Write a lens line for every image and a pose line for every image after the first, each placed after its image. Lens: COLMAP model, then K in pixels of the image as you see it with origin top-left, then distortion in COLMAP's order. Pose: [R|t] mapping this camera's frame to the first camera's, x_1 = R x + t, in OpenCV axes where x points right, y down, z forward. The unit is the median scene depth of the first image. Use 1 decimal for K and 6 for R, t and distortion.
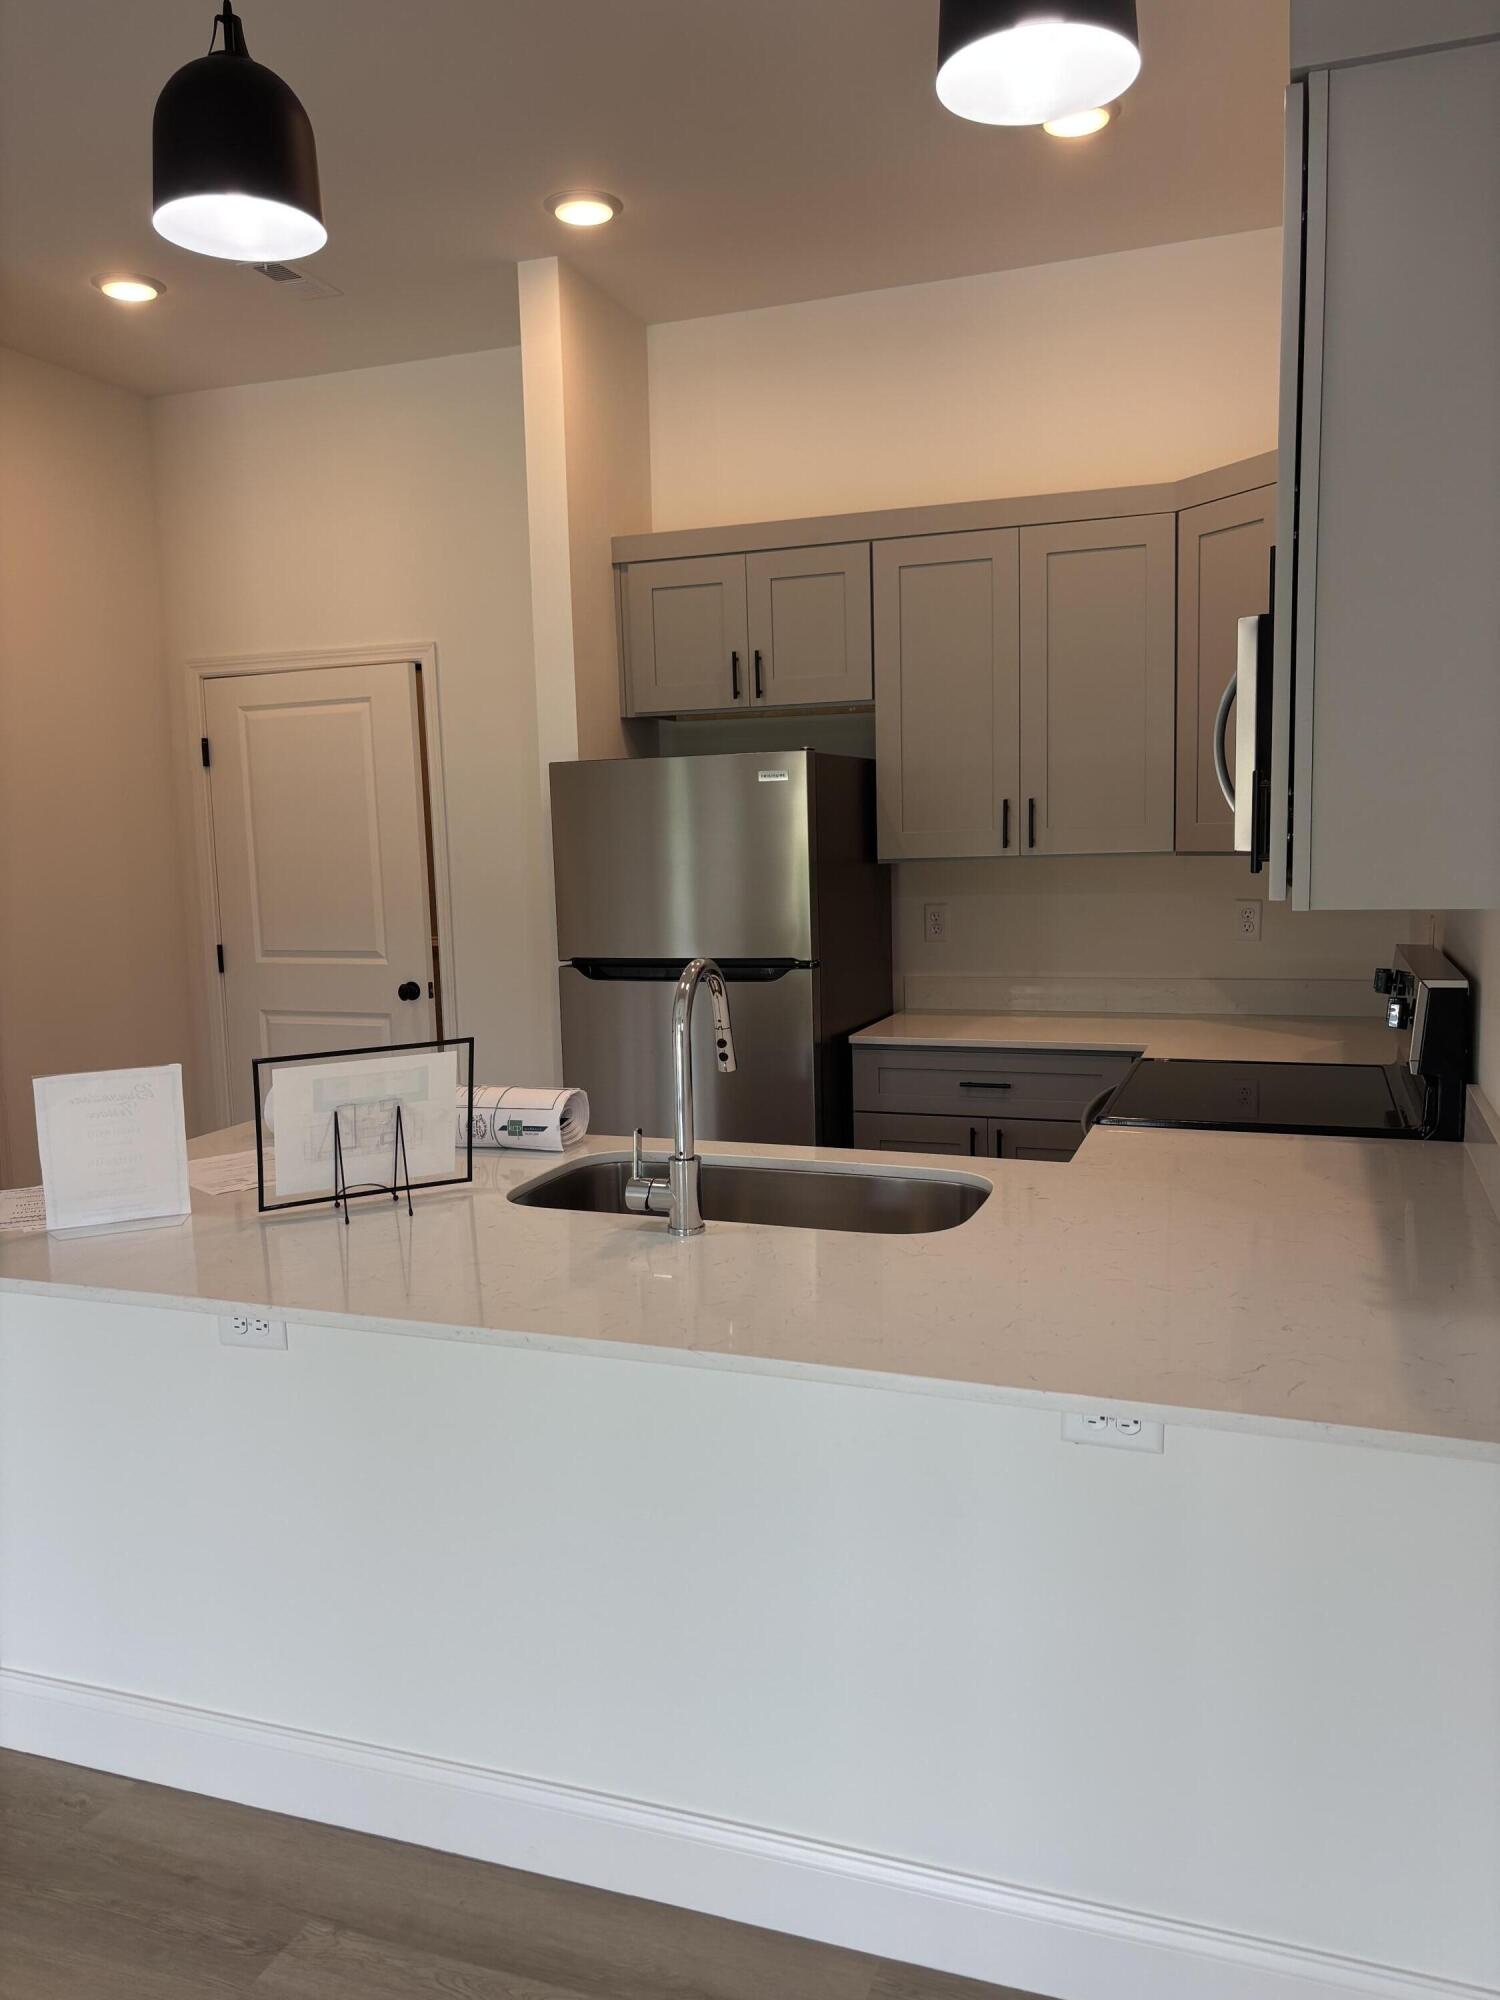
lens RADIAL K [[1508.5, 0, 749.8], [0, 1508.5, 1002.7], [0, 0, 1]] dist [0.027636, -0.051252]
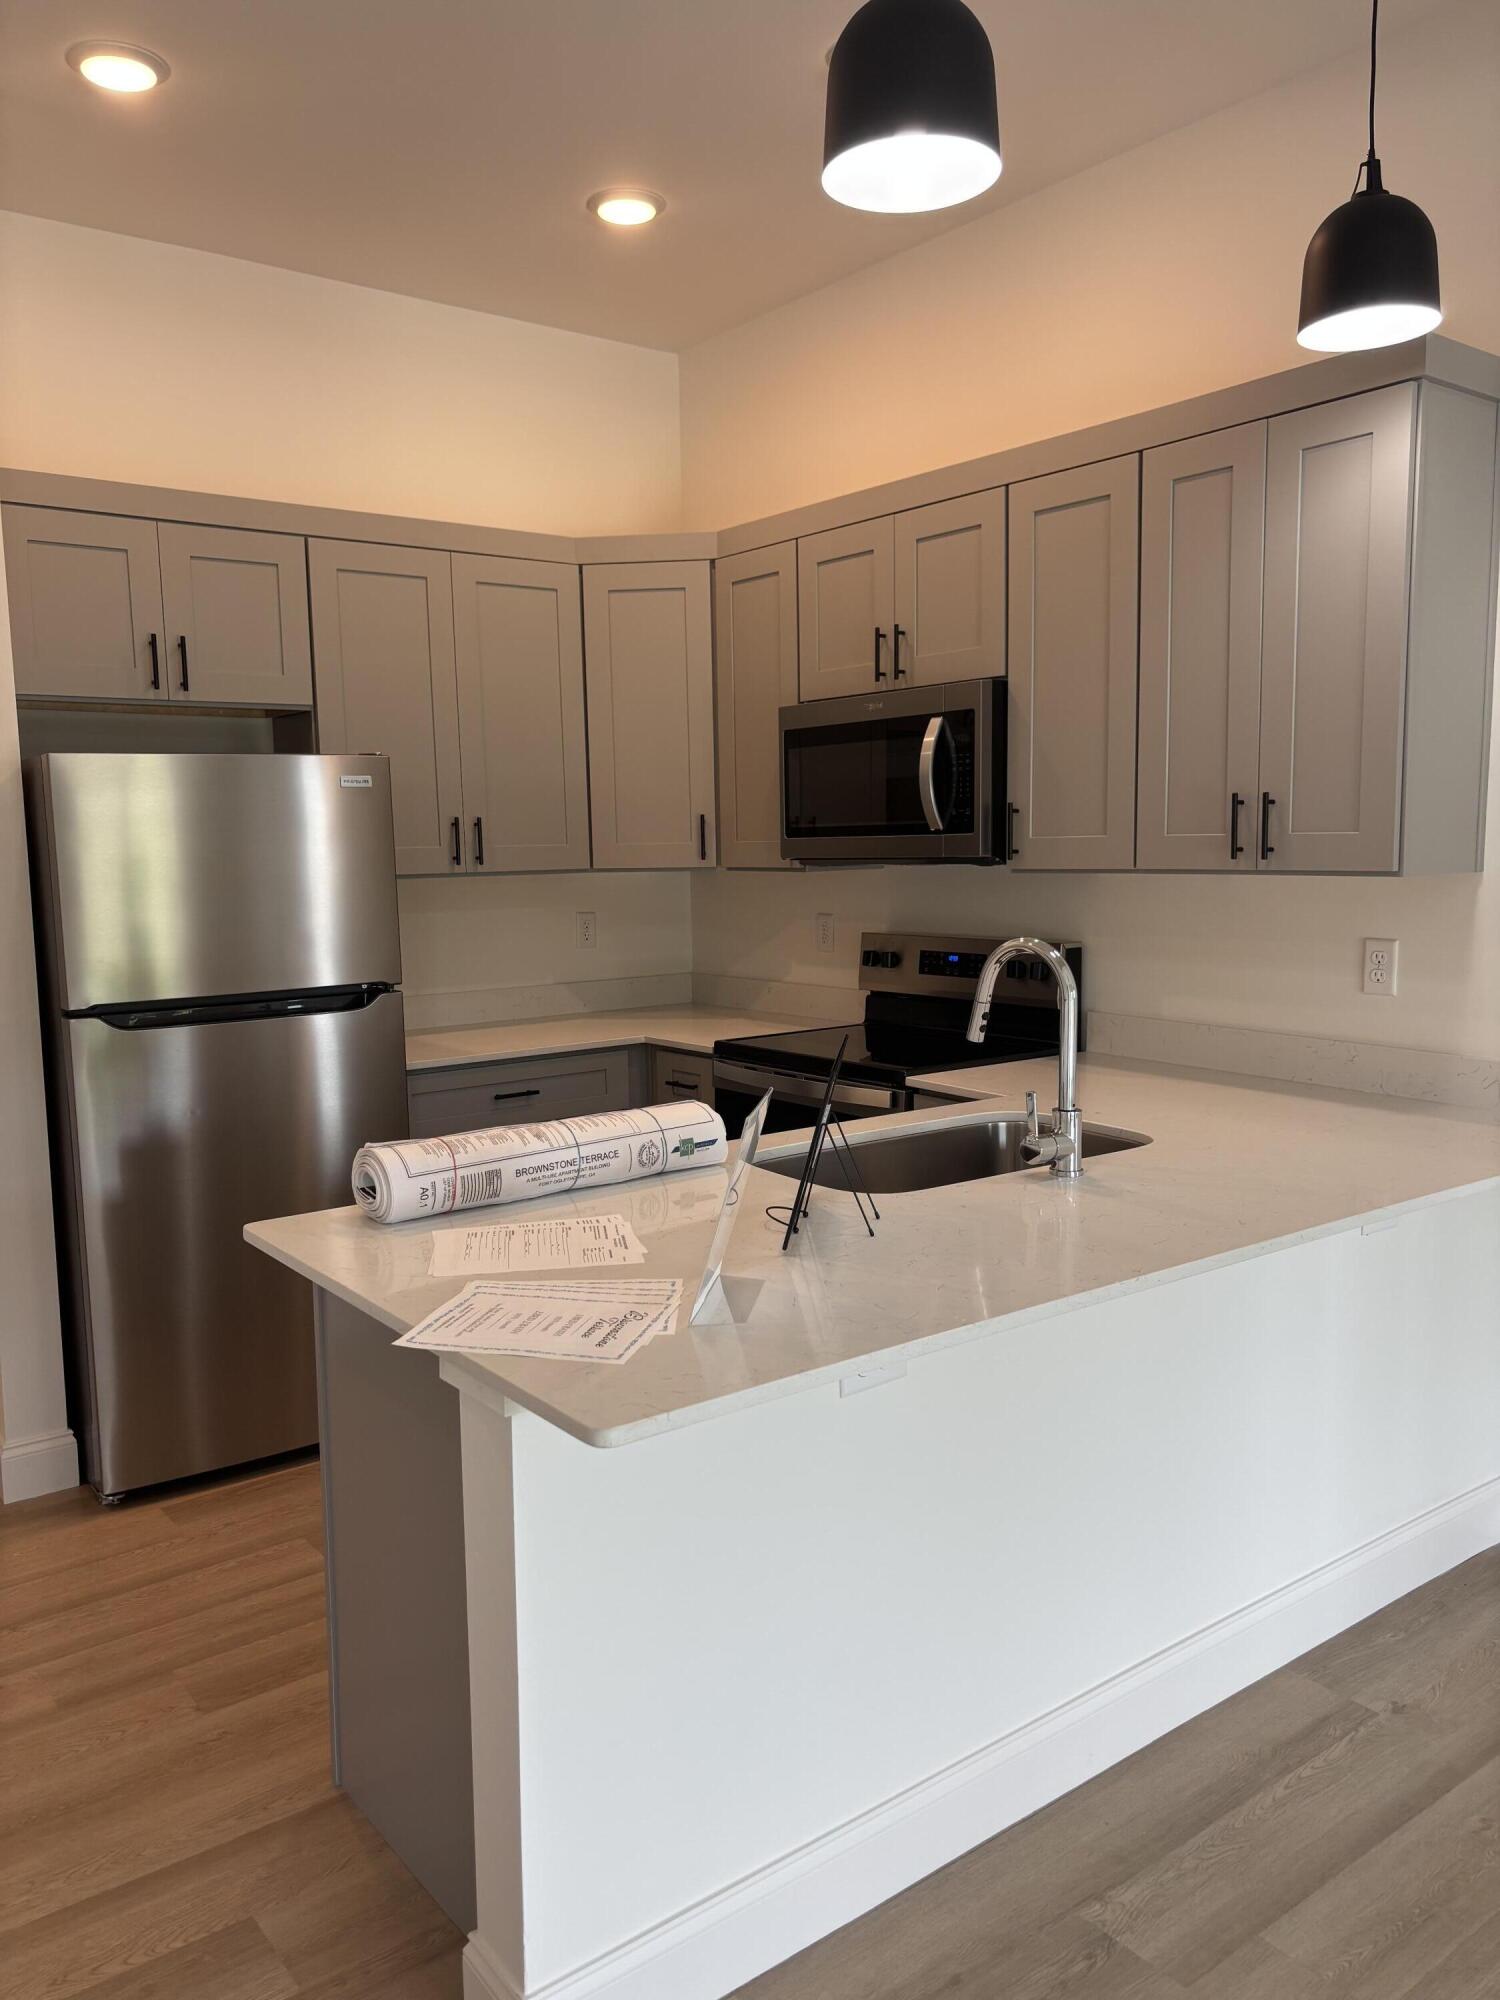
lens RADIAL K [[1508.5, 0, 749.1], [0, 1508.5, 1001.3], [0, 0, 1]] dist [0.027636, -0.051252]
pose [[0.539425, -0.073519, 0.838818, -0.607144], [0.099721, 0.994748, 0.023057, -0.016087], [-0.836108, 0.071210, 0.543923, 0.304215]]
